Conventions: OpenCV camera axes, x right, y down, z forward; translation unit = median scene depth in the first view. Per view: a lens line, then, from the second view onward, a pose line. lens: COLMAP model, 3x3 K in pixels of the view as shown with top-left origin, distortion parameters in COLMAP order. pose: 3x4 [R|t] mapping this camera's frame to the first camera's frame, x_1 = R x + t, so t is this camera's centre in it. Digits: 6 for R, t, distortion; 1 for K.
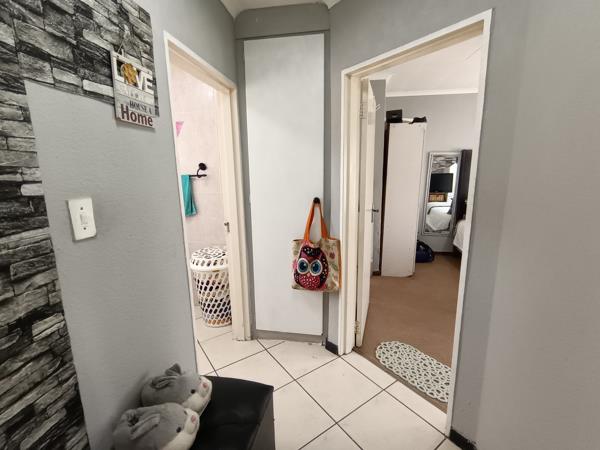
lens RADIAL K [[283.5, 0, 297.1], [0, 283.5, 224.2], [0, 0, 1]] dist [0.014803, -0.009378]
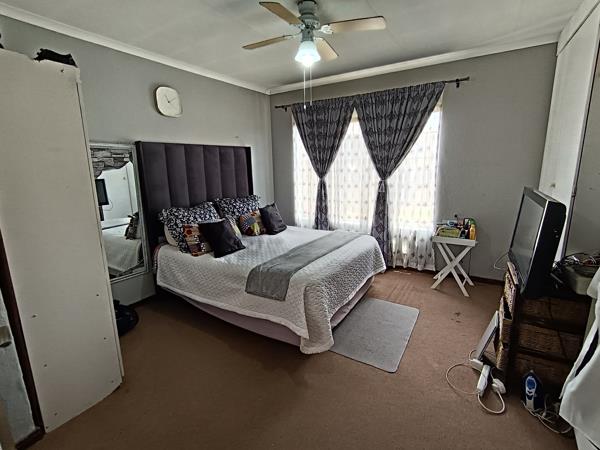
lens RADIAL K [[283.5, 0, 297.1], [0, 283.5, 224.2], [0, 0, 1]] dist [0.014803, -0.009378]
pose [[0.409585, -0.179283, 0.894482, 0.117565], [0.190133, 0.975743, 0.108509, -0.077063], [-0.892239, 0.125627, 0.433737, 0.410010]]
